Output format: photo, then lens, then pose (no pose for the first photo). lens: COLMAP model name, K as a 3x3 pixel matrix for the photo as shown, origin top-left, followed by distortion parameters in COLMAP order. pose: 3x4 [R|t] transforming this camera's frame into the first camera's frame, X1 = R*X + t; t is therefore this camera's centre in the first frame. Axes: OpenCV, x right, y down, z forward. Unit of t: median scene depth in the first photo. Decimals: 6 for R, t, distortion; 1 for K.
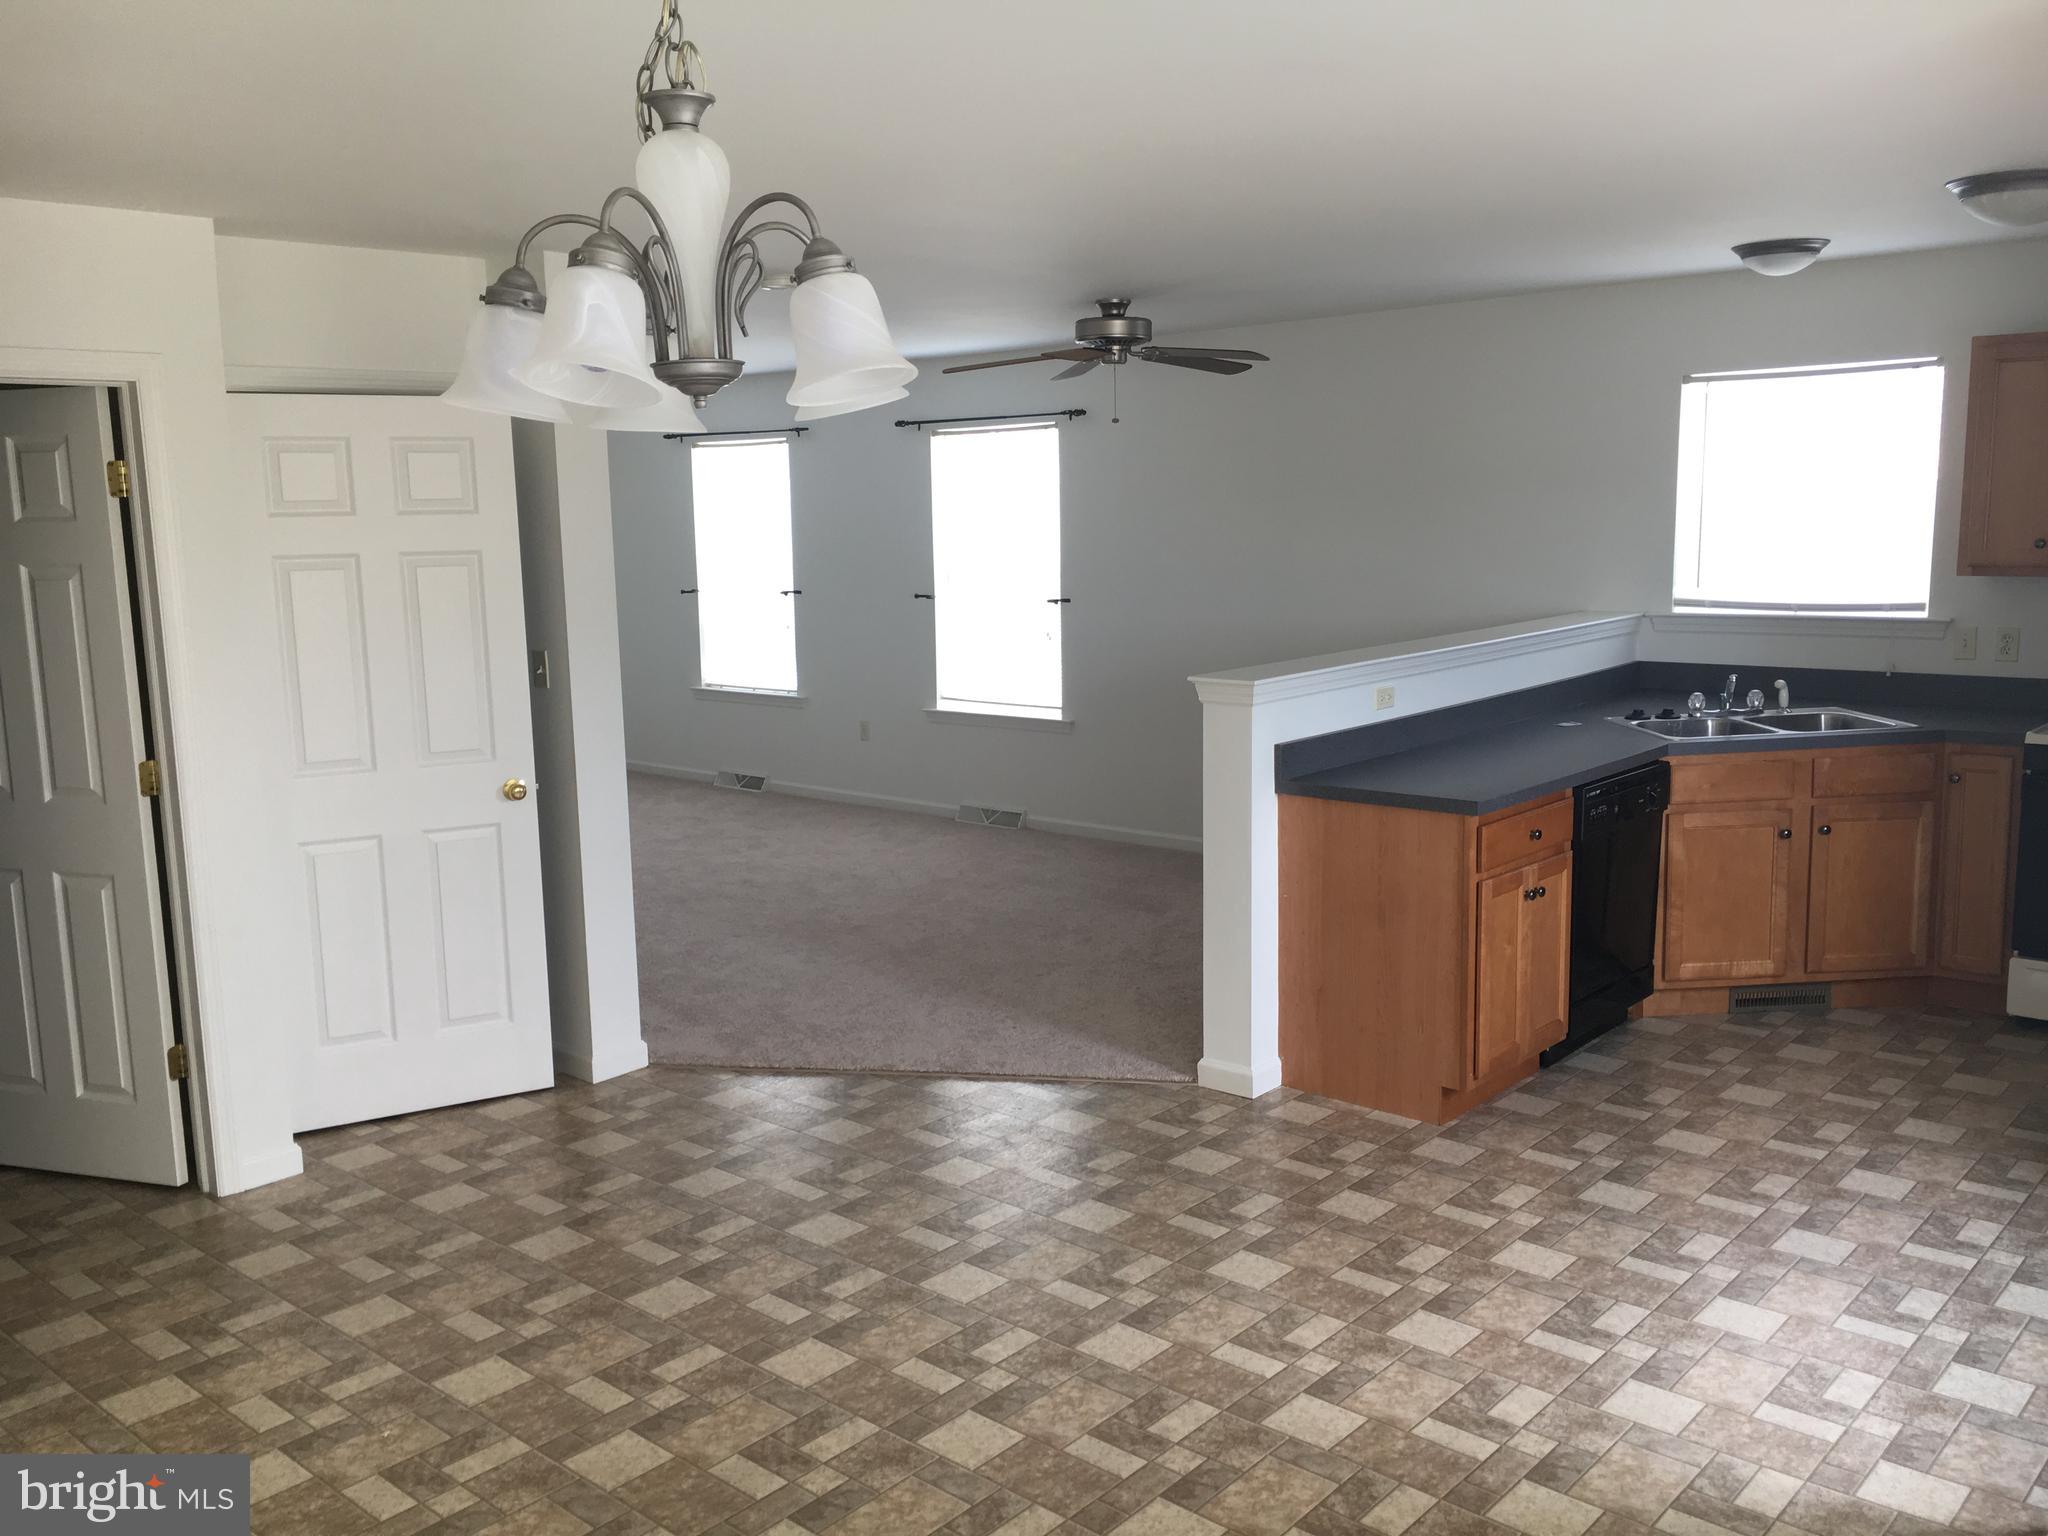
lens RADIAL K [[1739.7, 0, 1029.3], [0, 1739.7, 767.1], [0, 0, 1]] dist [0.065438, -0.081354]
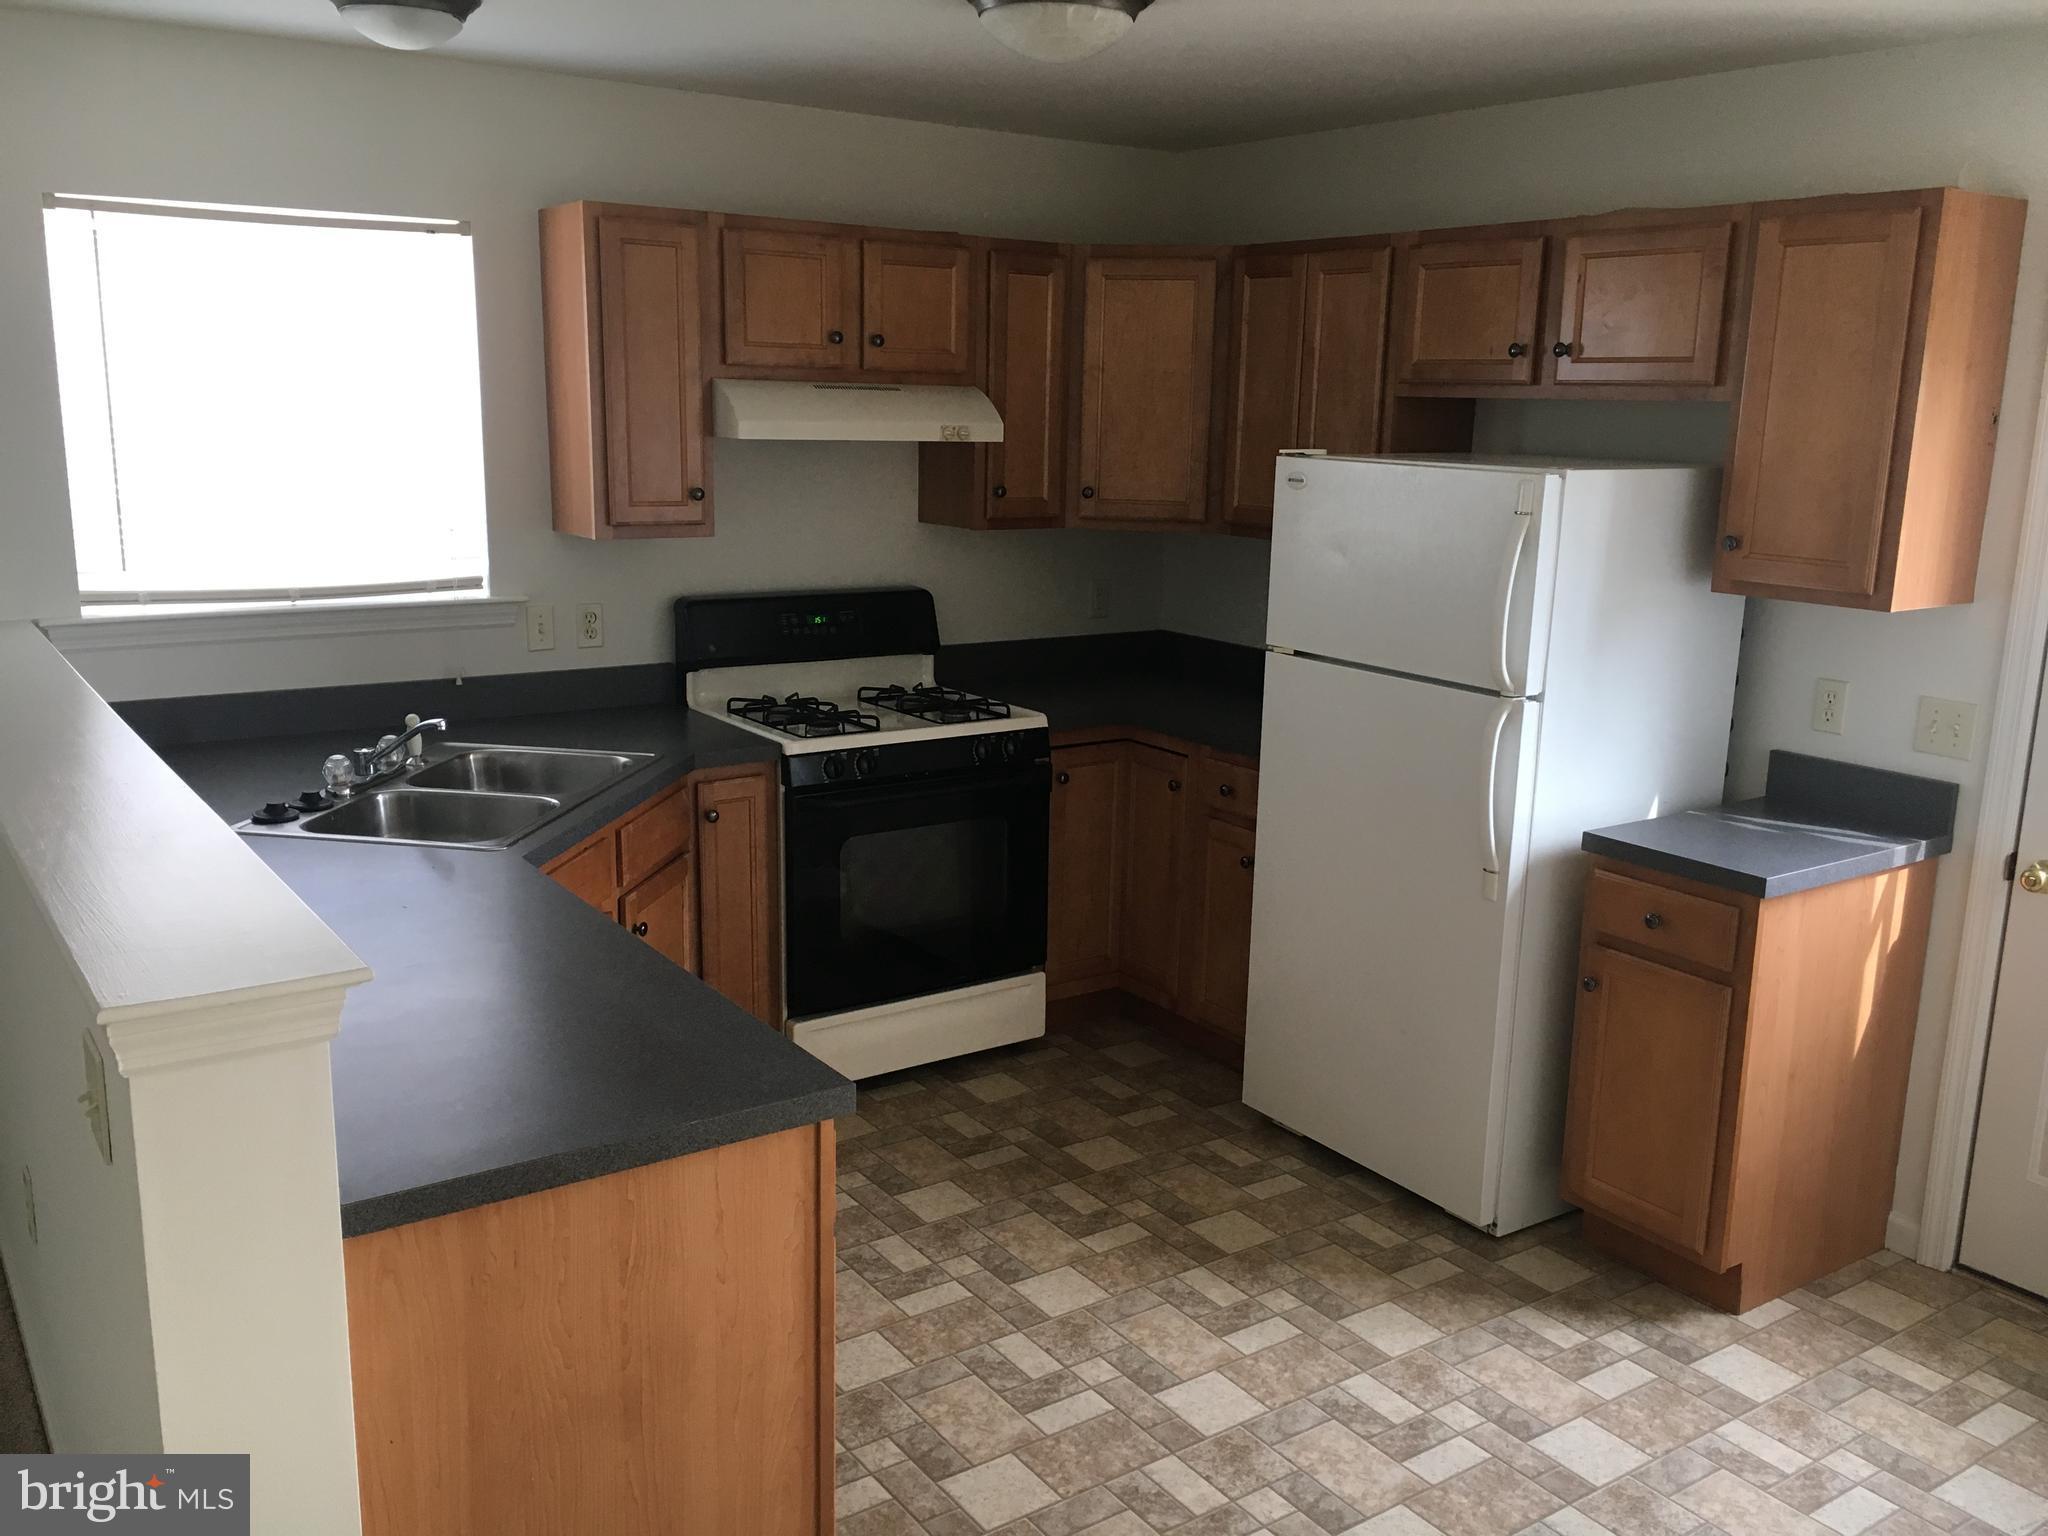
lens RADIAL K [[1739.7, 0, 1023.1], [0, 1739.7, 770.3], [0, 0, 1]] dist [0.065438, -0.081354]
pose [[0.239287, -0.177078, 0.954665, -0.127126], [0.123188, 0.980820, 0.151053, -0.097467], [-0.963103, 0.081458, 0.256511, 0.622380]]
